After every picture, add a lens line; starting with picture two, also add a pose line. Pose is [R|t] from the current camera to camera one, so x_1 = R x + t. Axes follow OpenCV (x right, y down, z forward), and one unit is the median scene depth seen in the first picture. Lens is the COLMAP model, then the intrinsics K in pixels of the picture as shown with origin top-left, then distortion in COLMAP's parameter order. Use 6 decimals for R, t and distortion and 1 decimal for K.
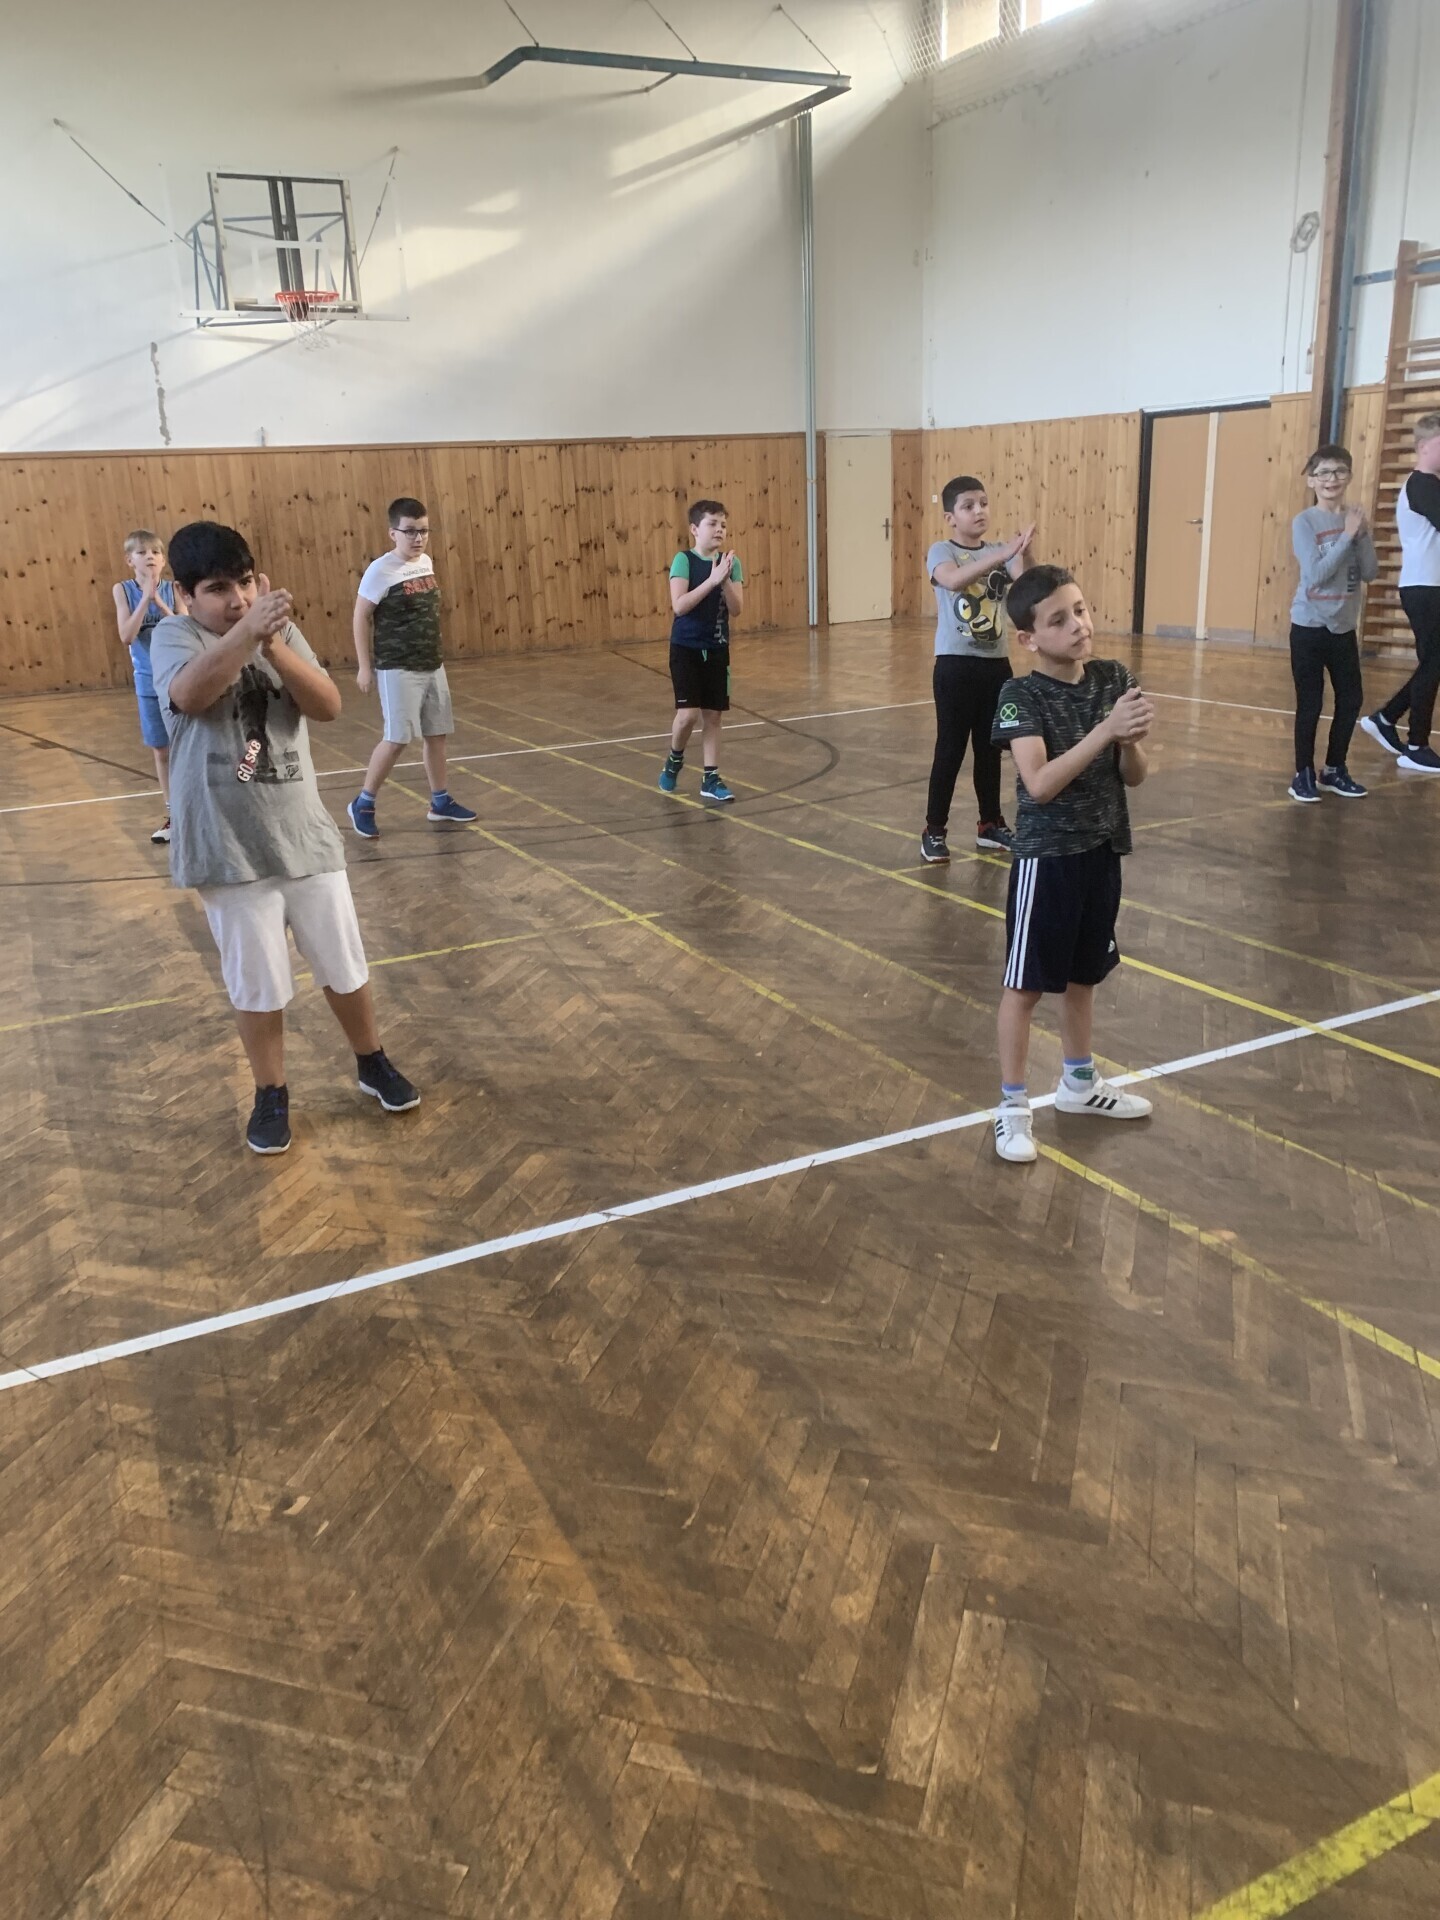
lens RADIAL K [[1461.9, 0, 700.3], [0, 1461.9, 975.5], [0, 0, 1]] dist [0.008492, -0.023190]
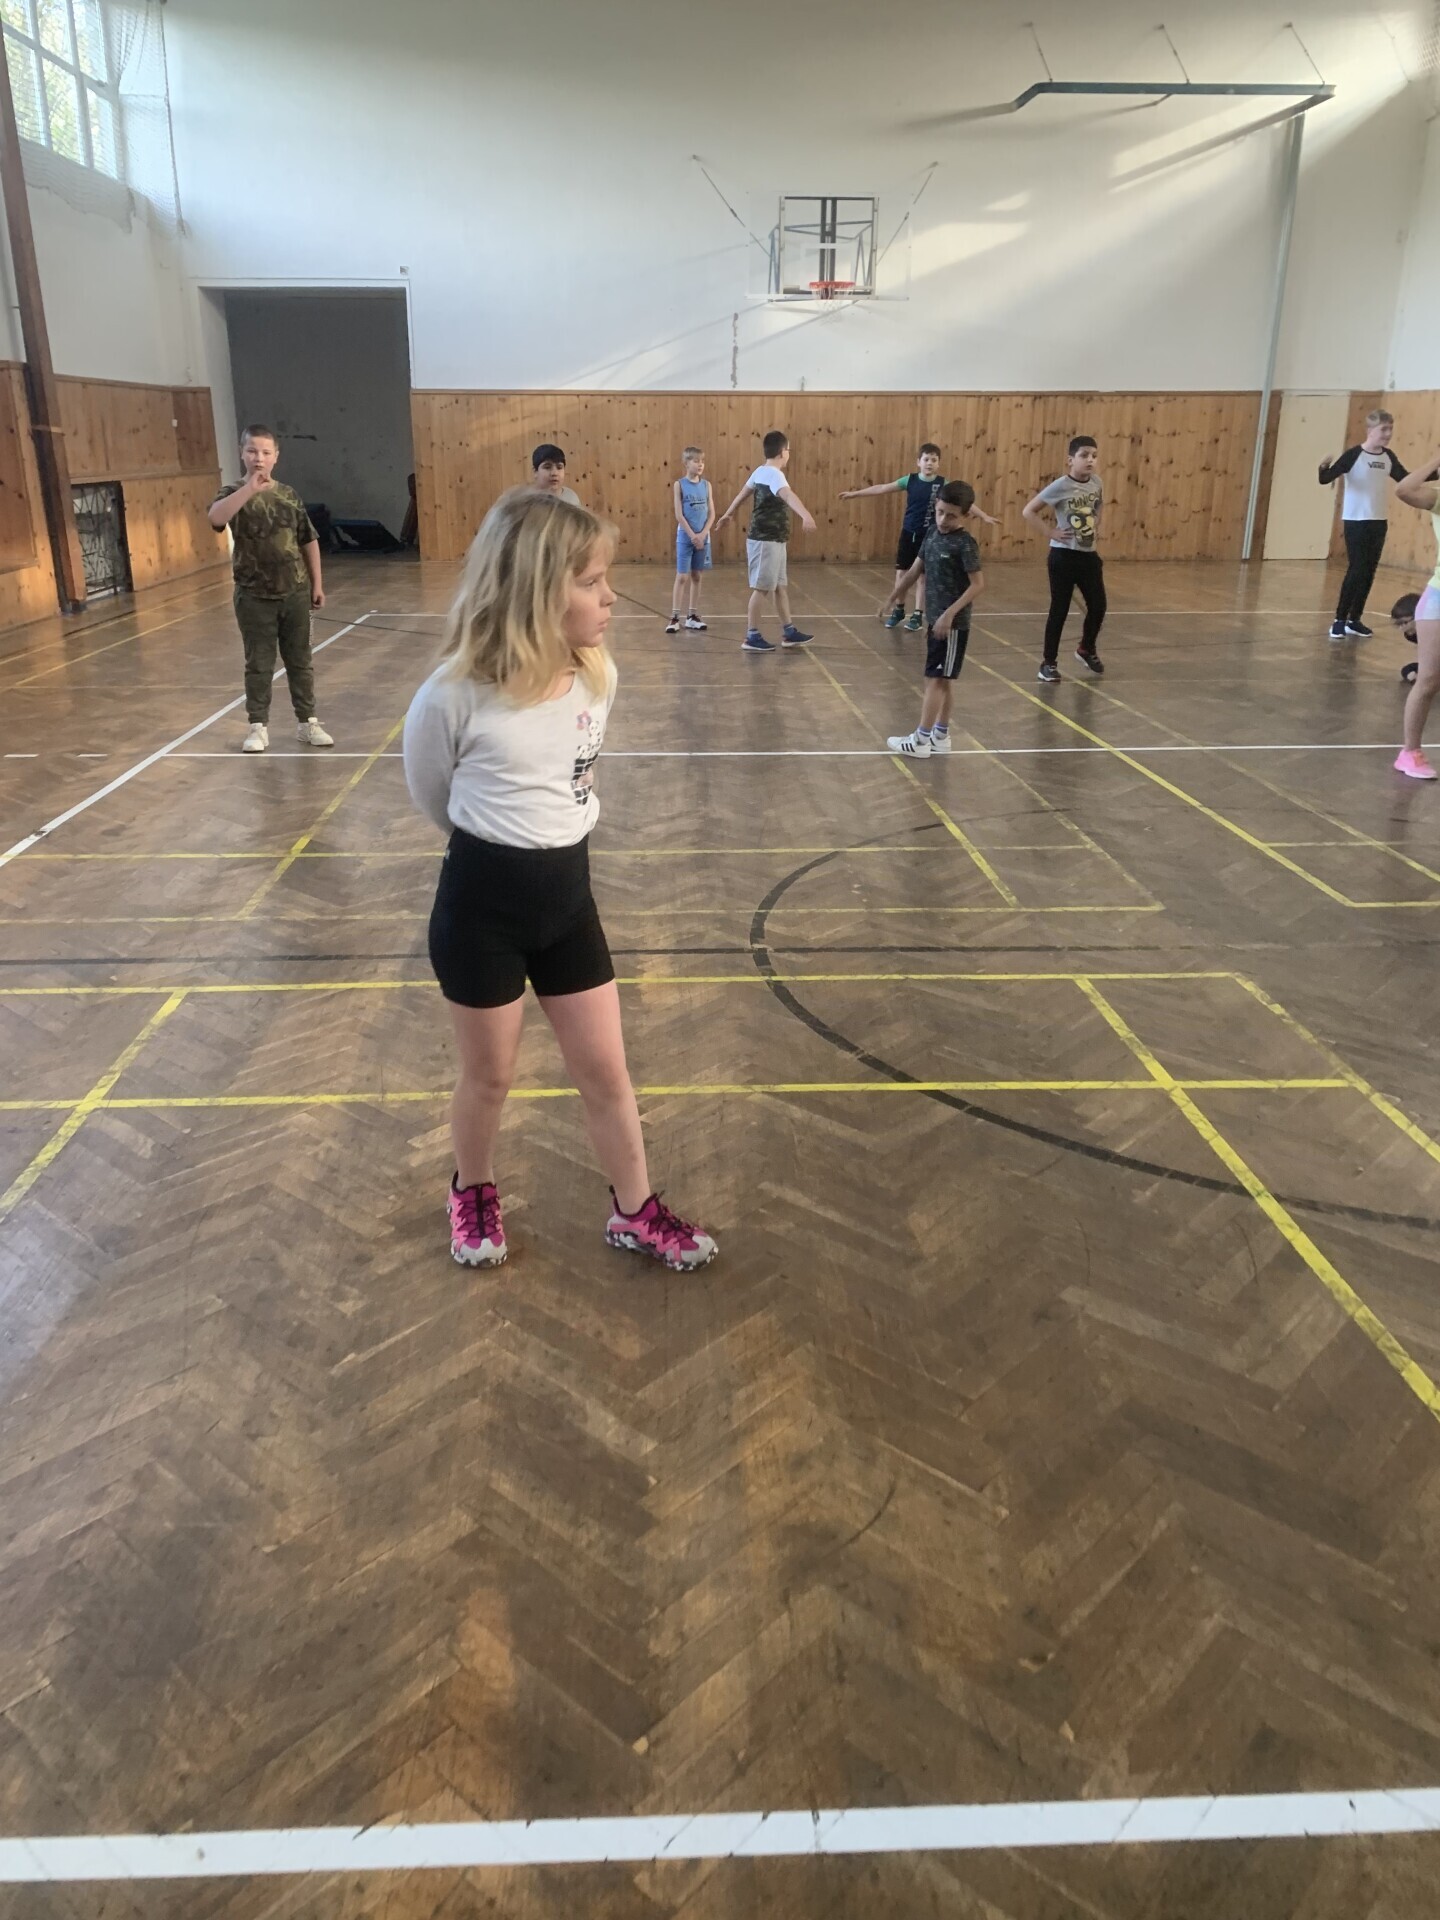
lens RADIAL K [[1461.9, 0, 688.9], [0, 1461.9, 955.8], [0, 0, 1]] dist [0.008492, -0.023190]
pose [[0.907006, 0.178044, -0.381628, 0.197375], [-0.166324, 0.984006, 0.063777, 0.075192], [0.386879, 0.005628, 0.922113, -0.257834]]
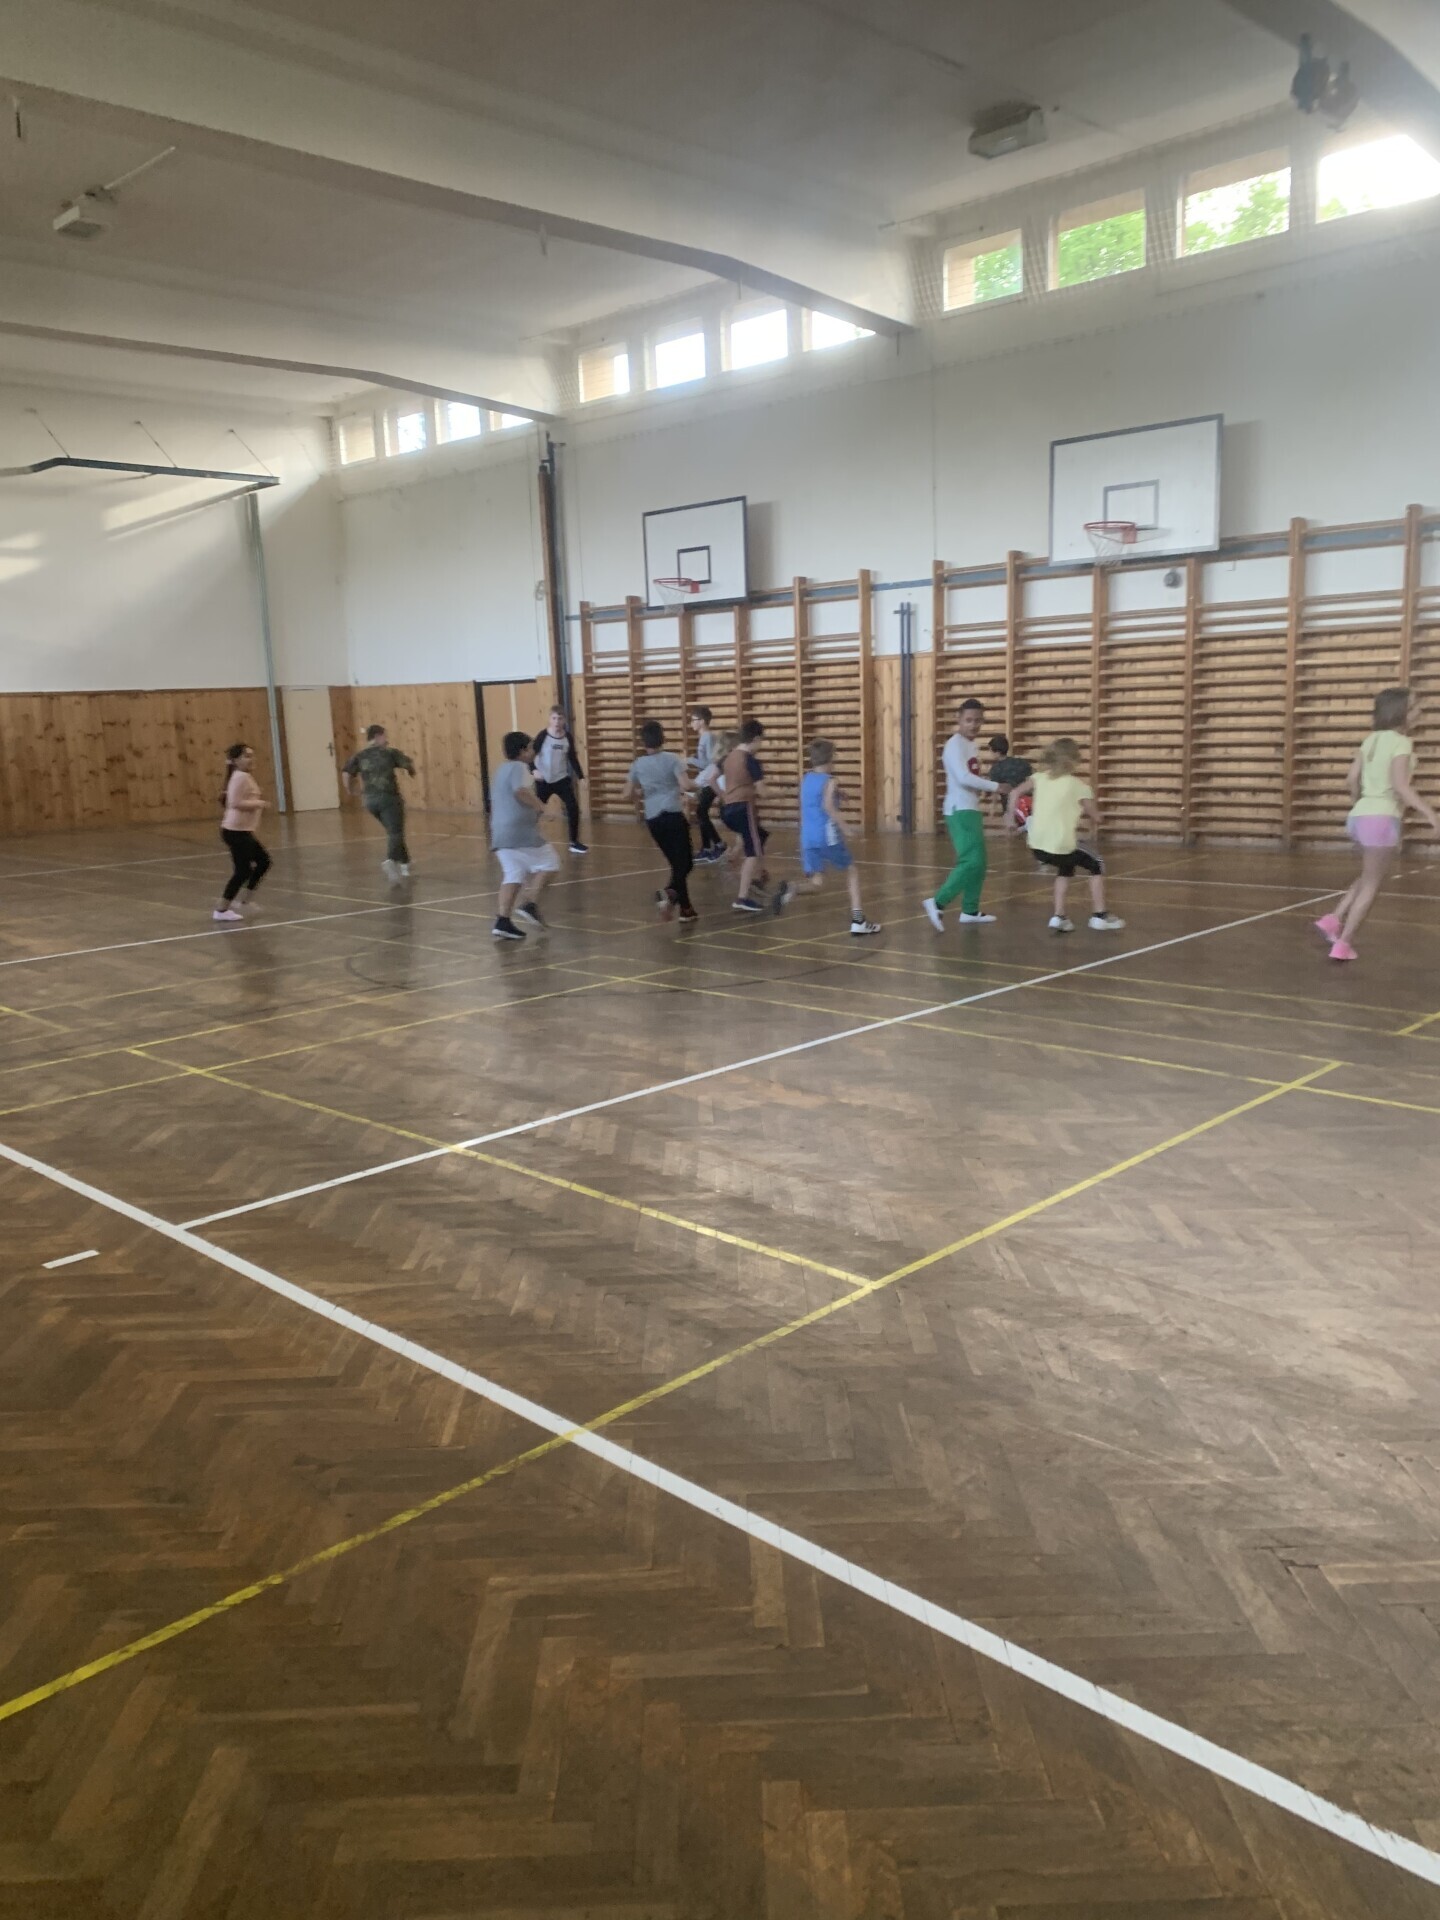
lens RADIAL K [[1461.9, 0, 772.3], [0, 1461.9, 961.6], [0, 0, 1]] dist [0.008492, -0.023190]
pose [[0.938232, -0.048460, 0.342596, 0.032665], [0.100514, 0.985617, -0.135851, 0.179053], [-0.331085, 0.161896, 0.929609, -0.576066]]
